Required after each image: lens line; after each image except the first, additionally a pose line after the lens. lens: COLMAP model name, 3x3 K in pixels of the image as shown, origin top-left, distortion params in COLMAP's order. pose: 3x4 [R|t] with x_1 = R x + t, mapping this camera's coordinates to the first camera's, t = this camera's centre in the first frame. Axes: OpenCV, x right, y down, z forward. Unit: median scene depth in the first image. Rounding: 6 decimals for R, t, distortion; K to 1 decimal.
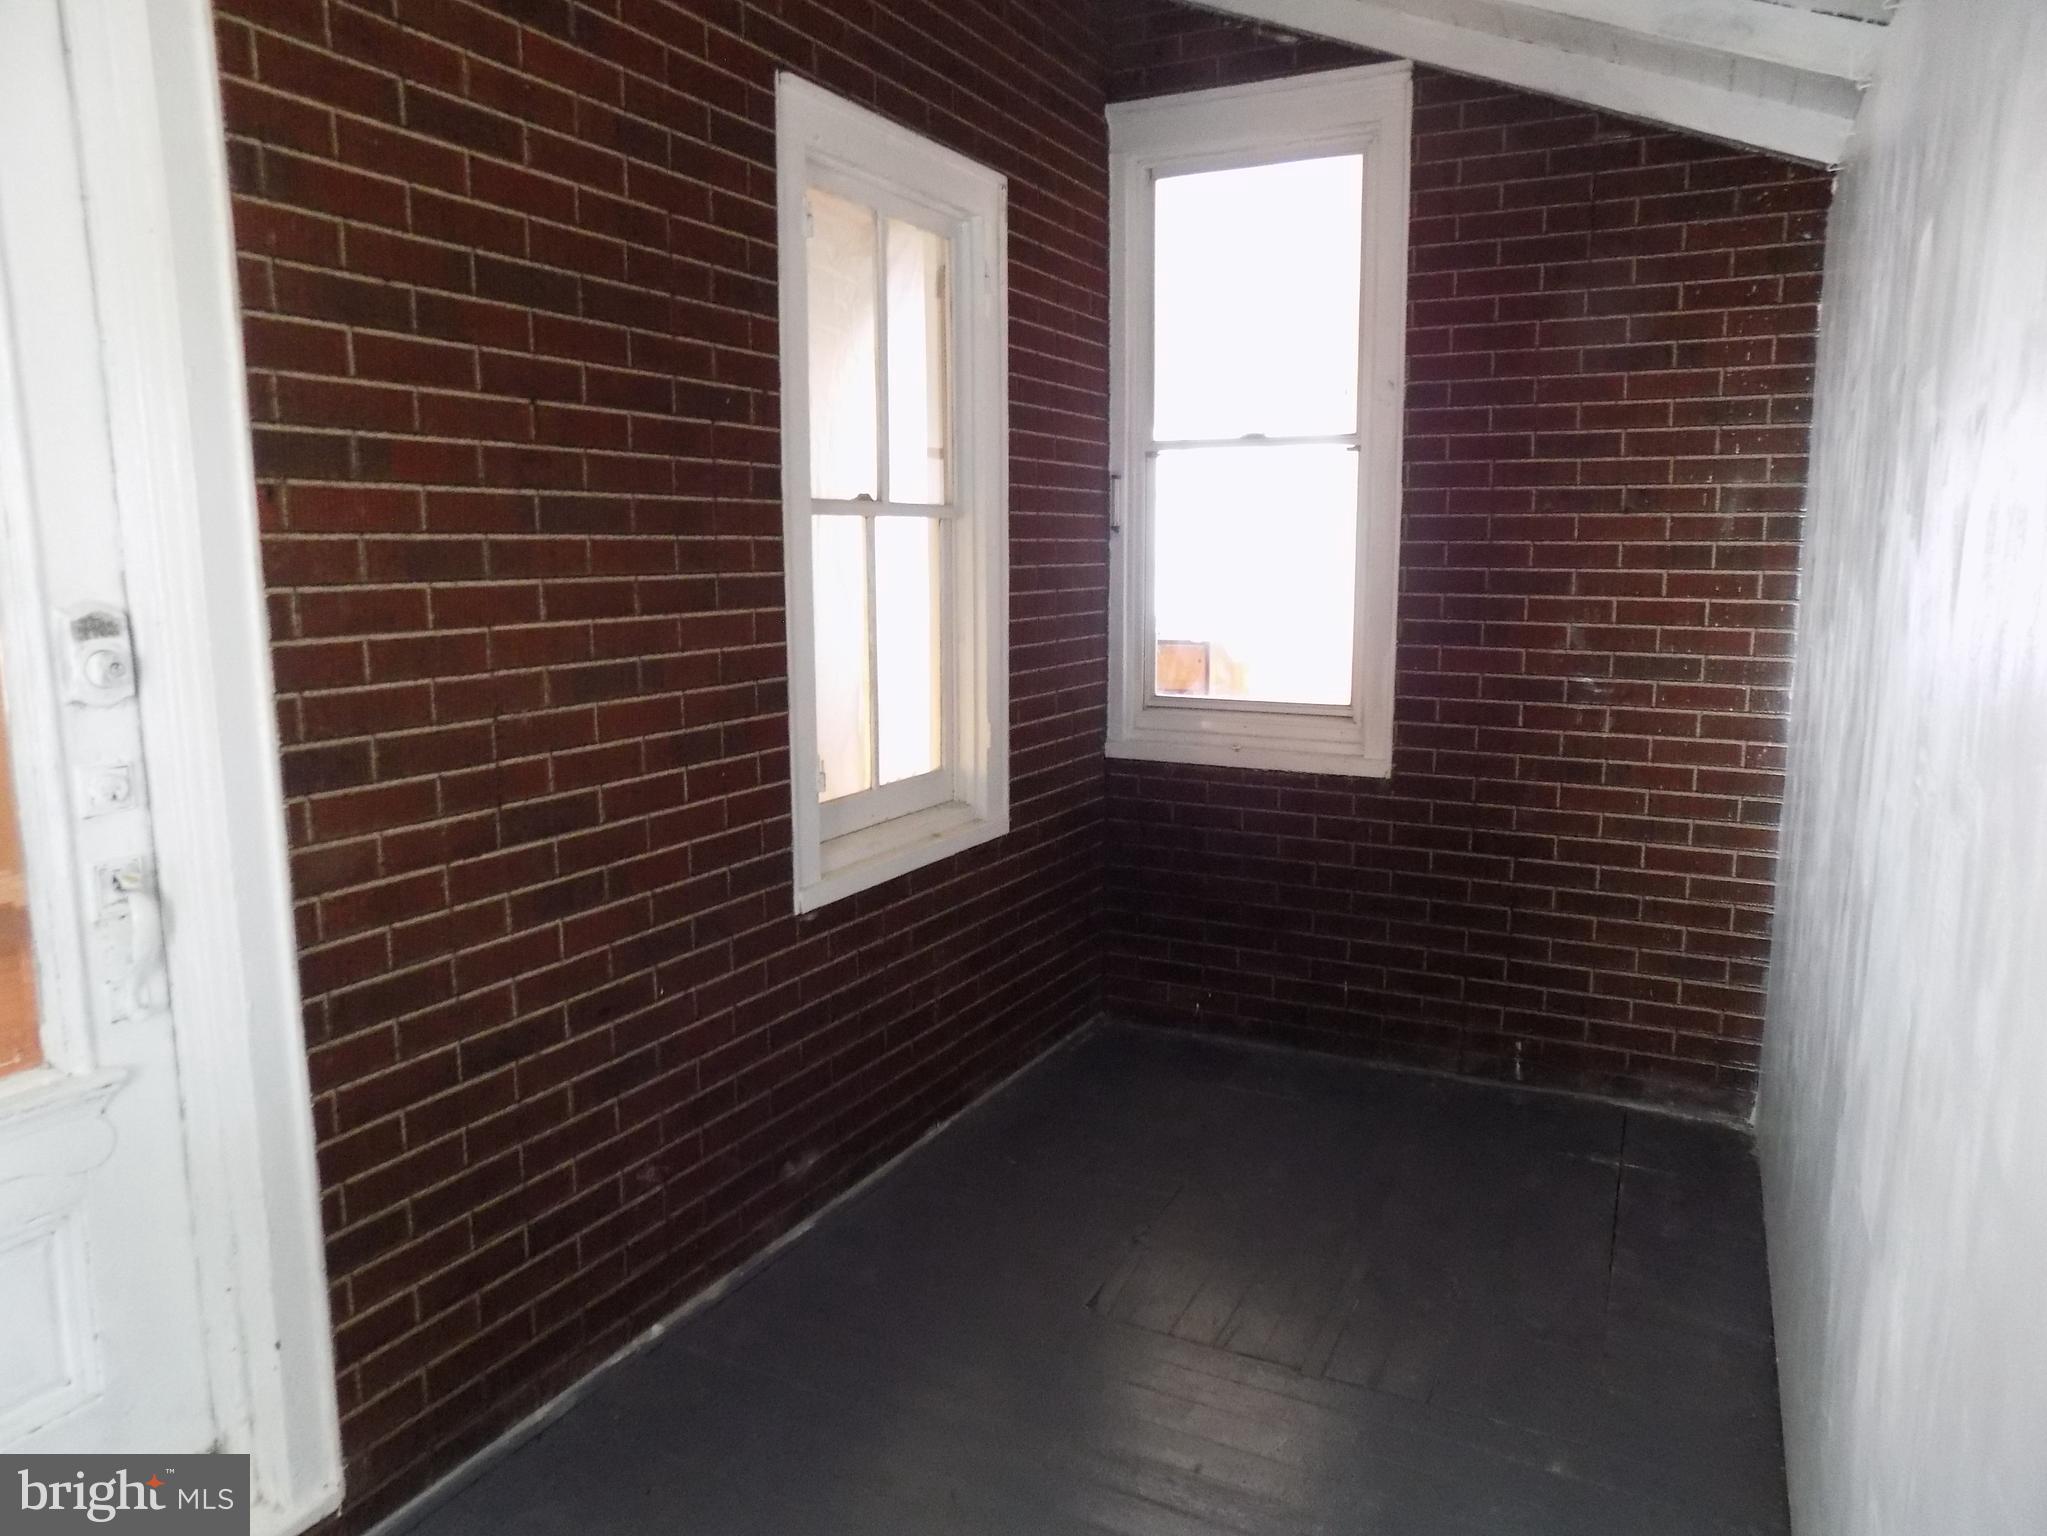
lens RADIAL K [[1398.5, 0, 1029.6], [0, 1398.5, 778.0], [0, 0, 1]] dist [-0.020674, 0.013420]
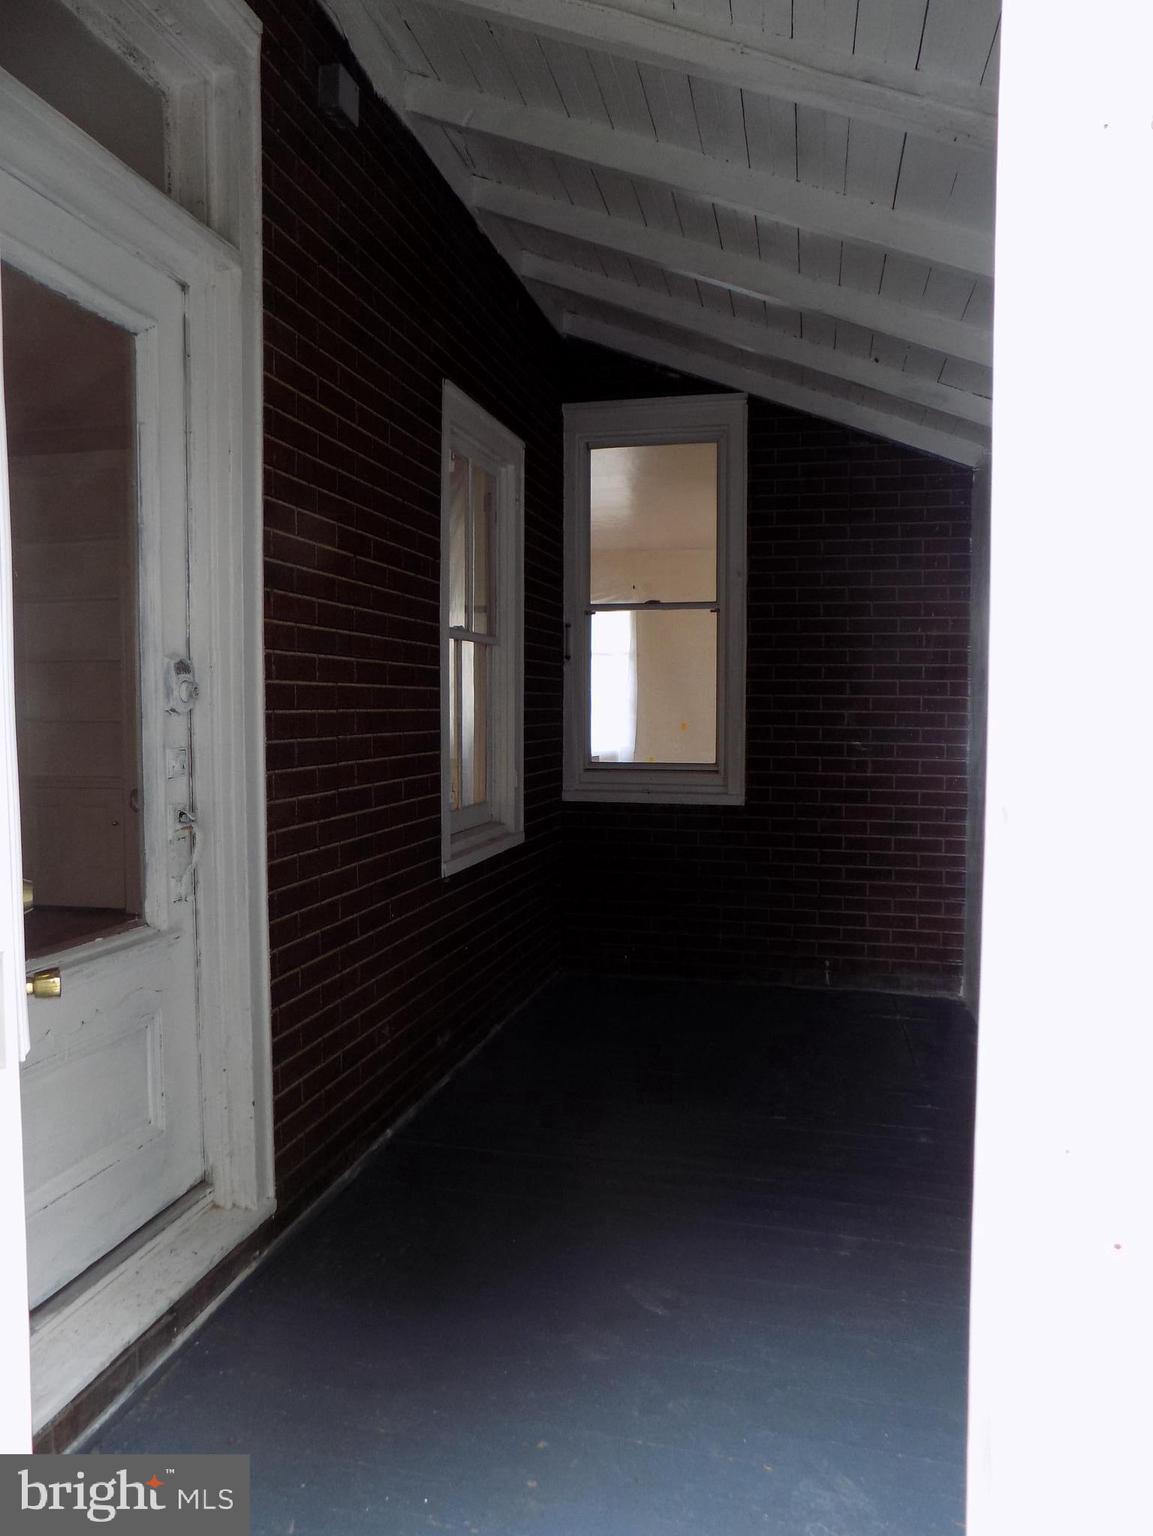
lens RADIAL K [[1049.4, 0, 576.0], [0, 1049.4, 760.7], [0, 0, 1]] dist [-0.020674, 0.013420]
pose [[0.972567, -0.005283, 0.232562, -0.257754], [0.030871, 0.993831, -0.106525, 0.083876], [-0.230564, 0.110782, 0.966730, -0.188908]]
